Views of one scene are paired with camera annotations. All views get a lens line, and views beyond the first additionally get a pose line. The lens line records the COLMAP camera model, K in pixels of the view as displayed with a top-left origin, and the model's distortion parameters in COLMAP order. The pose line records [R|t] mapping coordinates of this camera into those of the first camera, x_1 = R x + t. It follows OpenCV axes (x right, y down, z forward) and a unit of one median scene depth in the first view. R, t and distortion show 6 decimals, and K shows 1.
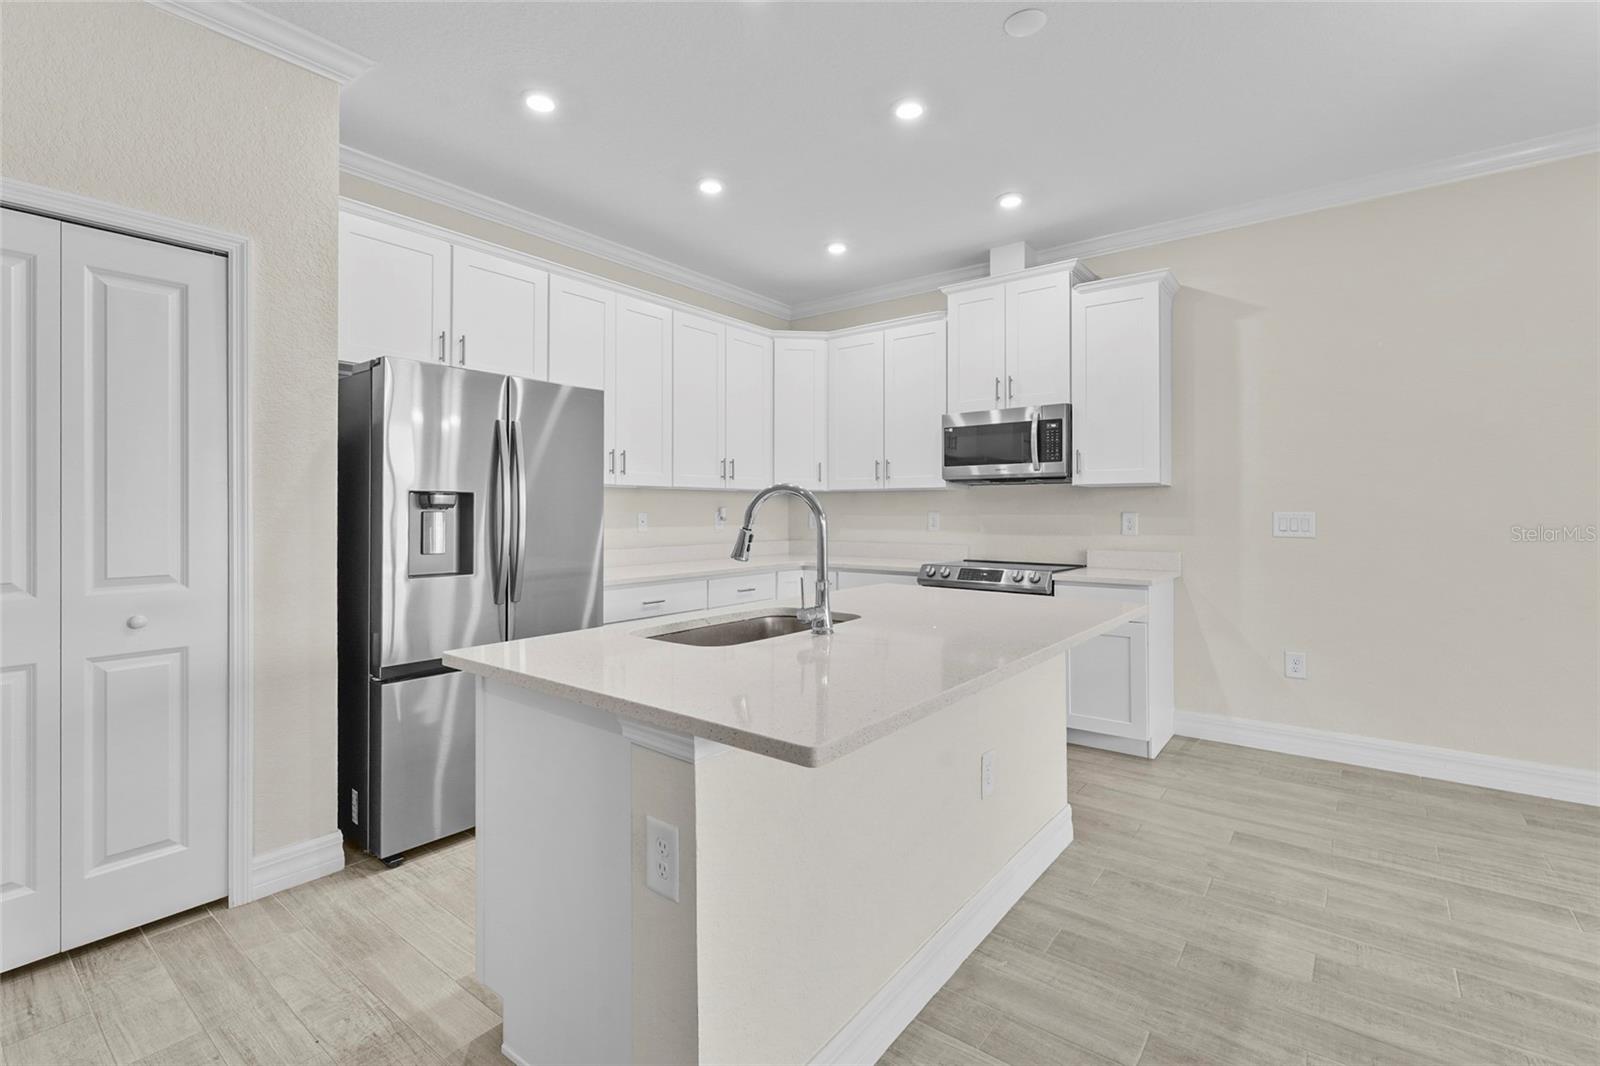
lens RADIAL K [[724.1, 0, 801.4], [0, 724.1, 504.1], [0, 0, 1]] dist [-0.003554, 0.001289]
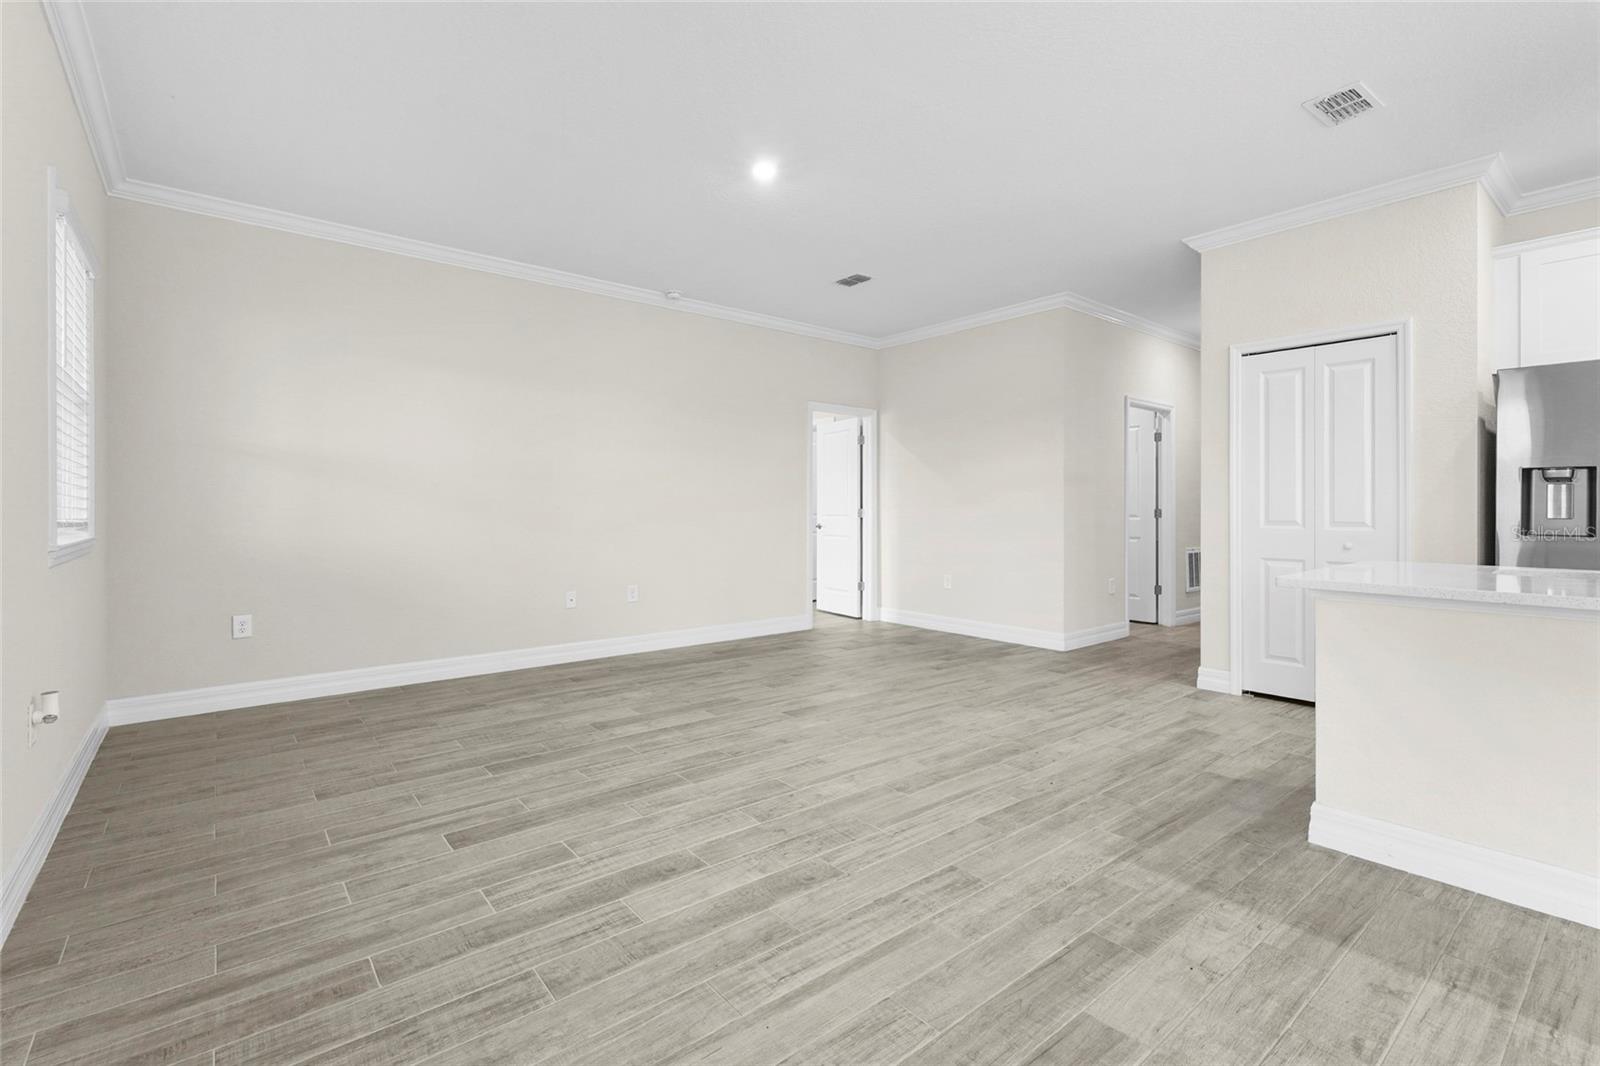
lens RADIAL K [[724.1, 0, 802.1], [0, 724.1, 505.1], [0, 0, 1]] dist [-0.003554, 0.001289]
pose [[-0.223378, -0.003555, -0.974726, 0.756144], [0.004436, 0.999979, -0.004663, 0.036303], [0.974722, -0.005366, -0.223357, 0.022433]]
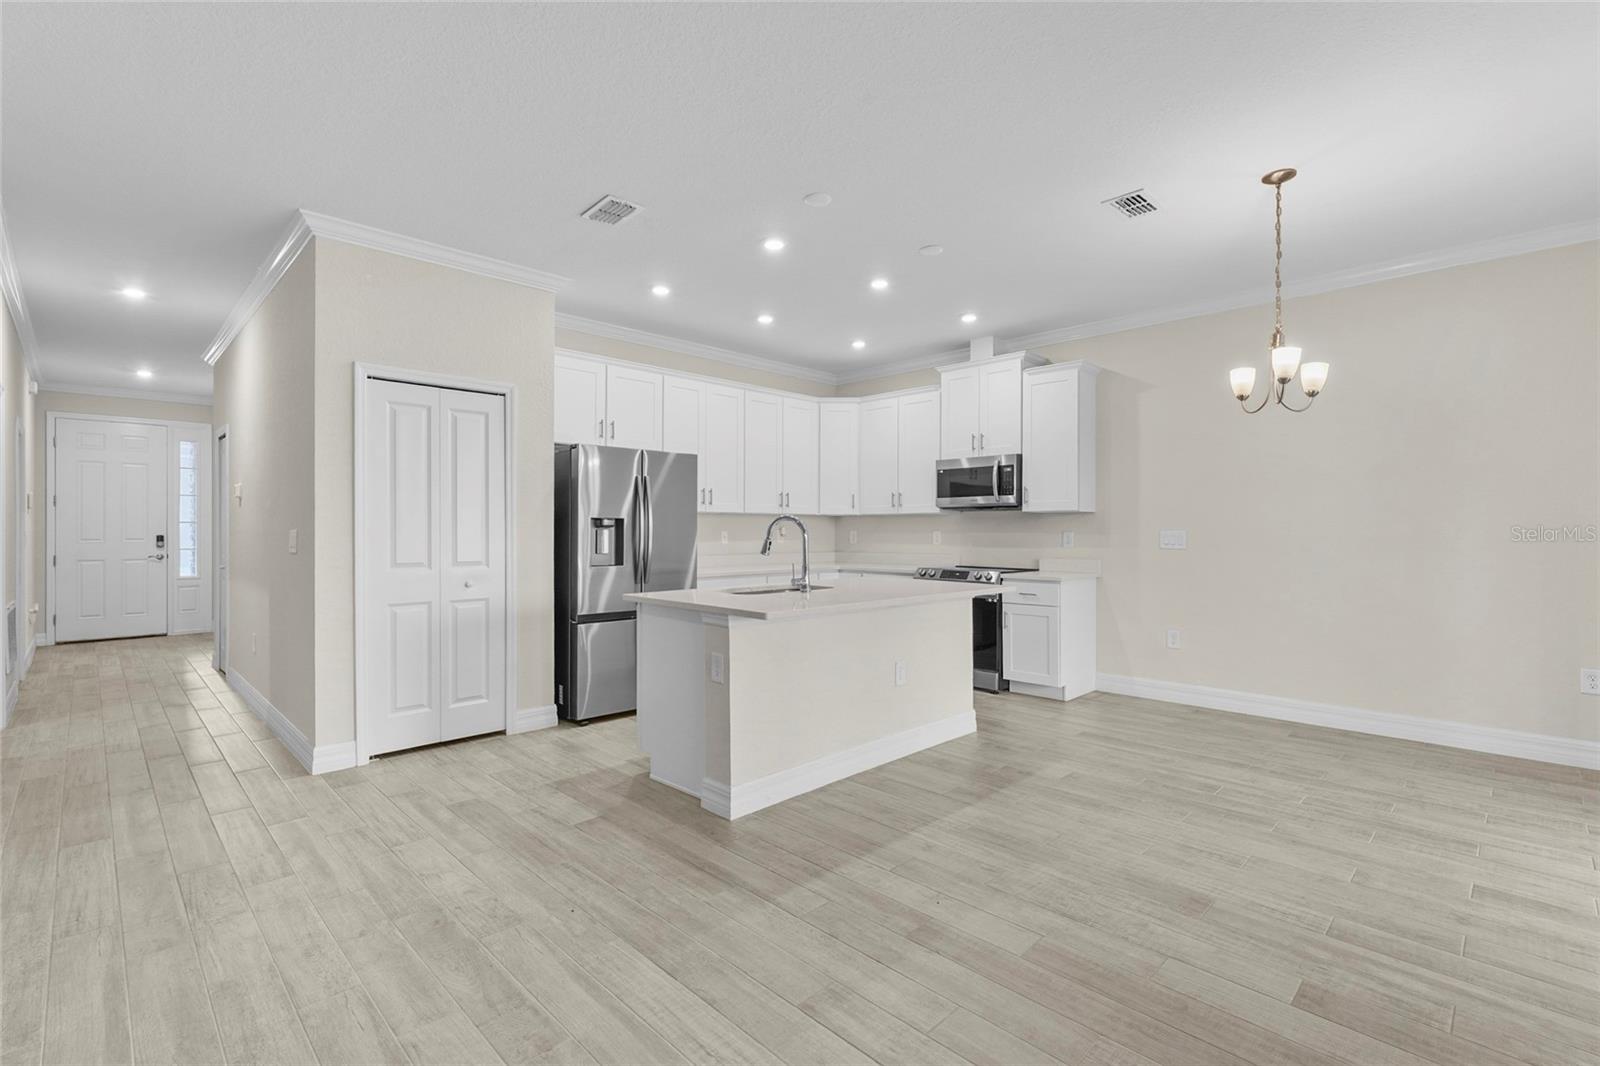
lens RADIAL K [[724.1, 0, 802.4], [0, 724.1, 528.8], [0, 0, 1]] dist [-0.003554, 0.001289]
pose [[0.991696, 0.001873, -0.128594, 0.155437], [-0.000960, 0.999974, 0.007161, -0.003132], [0.128604, -0.006978, 0.991672, -0.531644]]
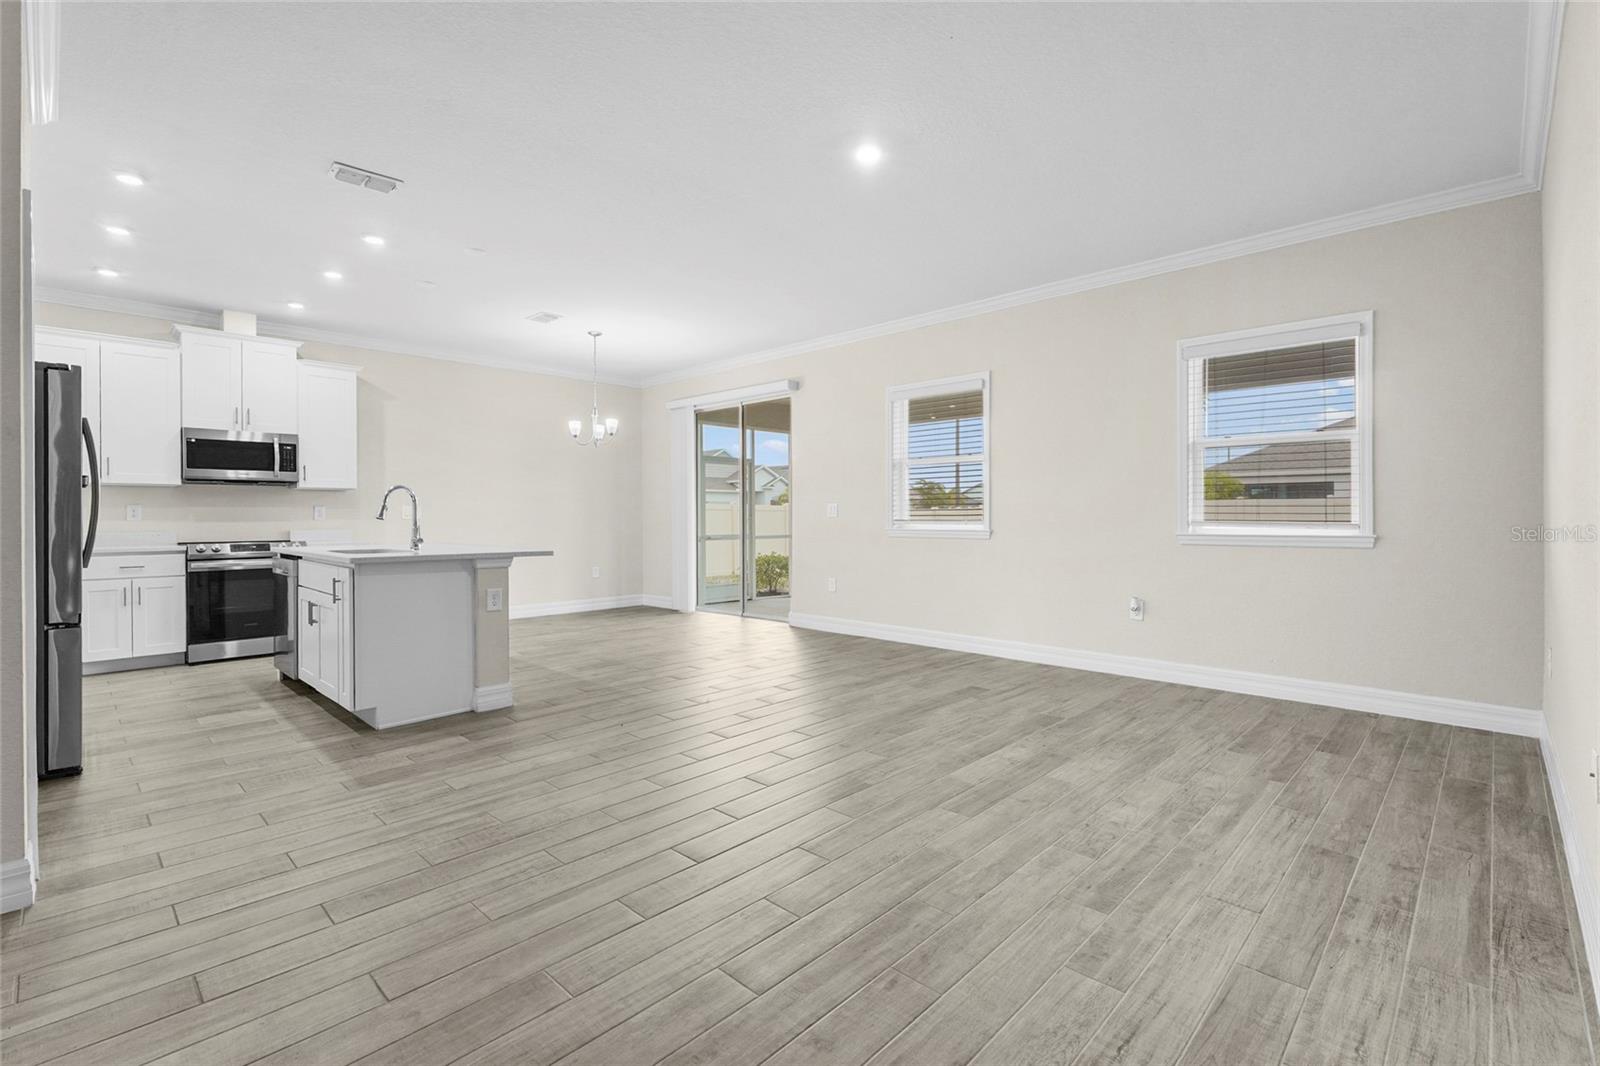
lens RADIAL K [[724.1, 0, 794.0], [0, 724.1, 517.7], [0, 0, 1]] dist [-0.003554, 0.001289]
pose [[0.113646, 0.000160, 0.993521, -1.231731], [-0.003140, 0.999995, 0.000198, 0.040691], [-0.993516, -0.003142, 0.113646, -0.273773]]
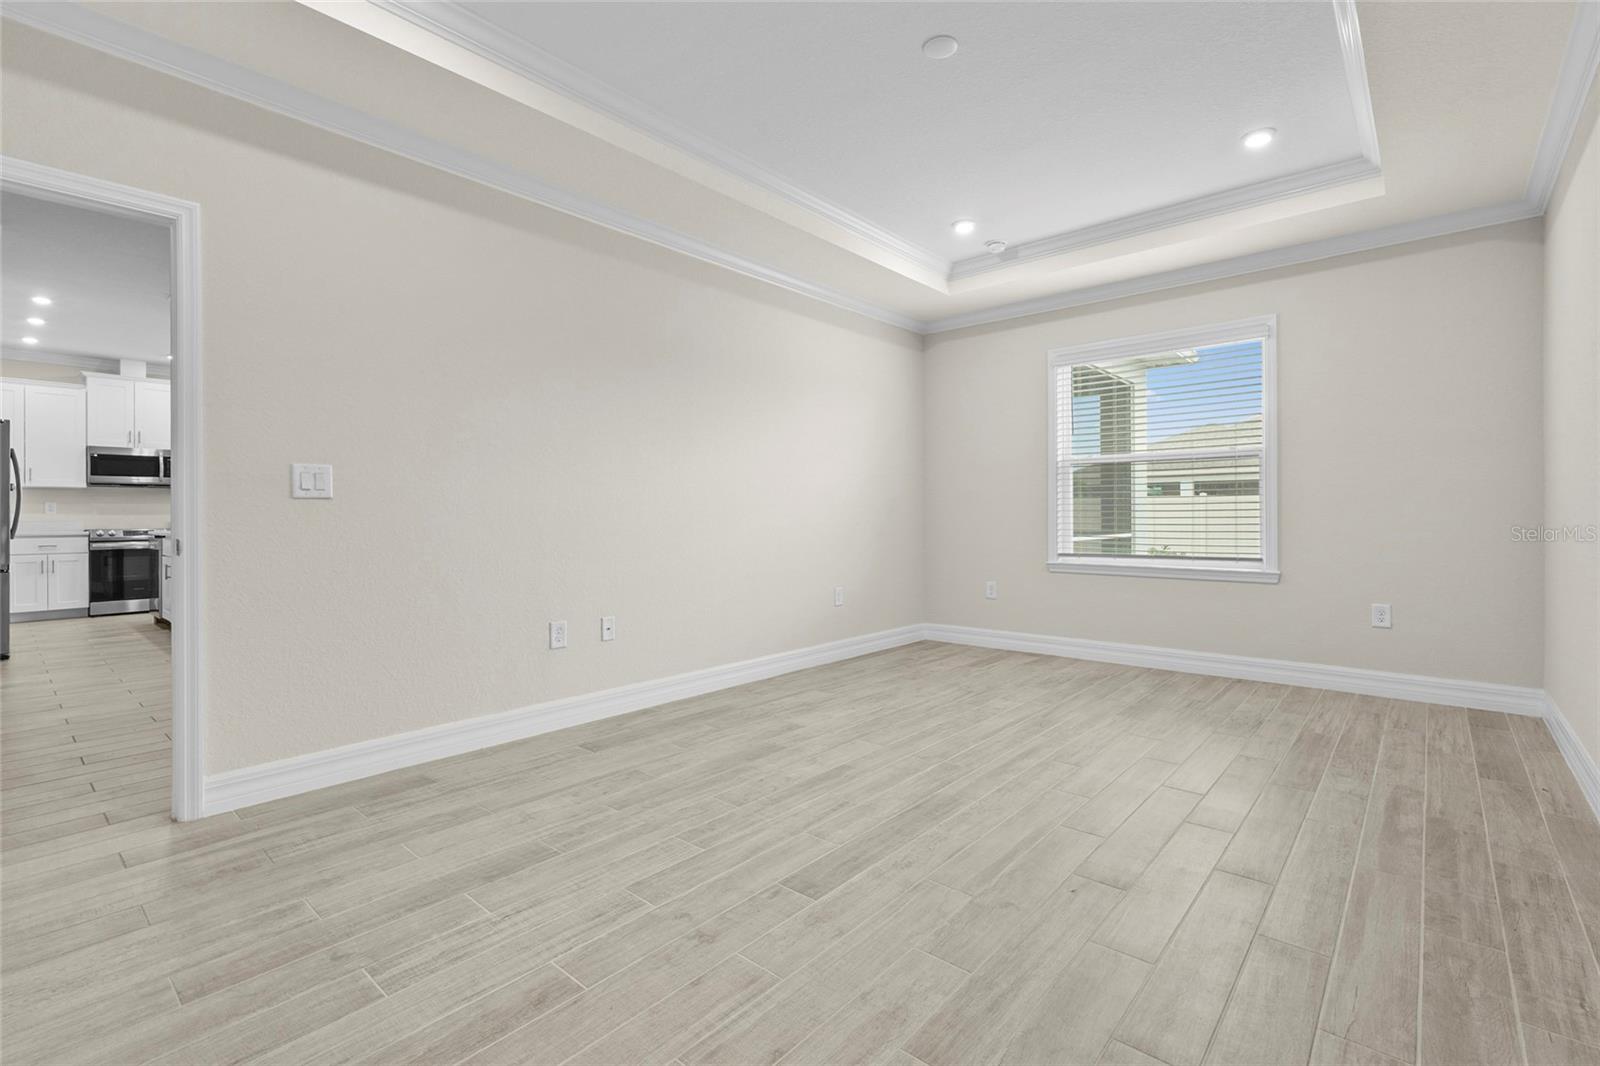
lens RADIAL K [[724.1, 0, 814.2], [0, 724.1, 513.4], [0, 0, 1]] dist [-0.003554, 0.001289]
pose [[0.052495, -0.002123, 0.998619, -1.915776], [-0.008048, 0.999964, 0.002549, 0.028128], [-0.998589, -0.008171, 0.052476, -1.119907]]
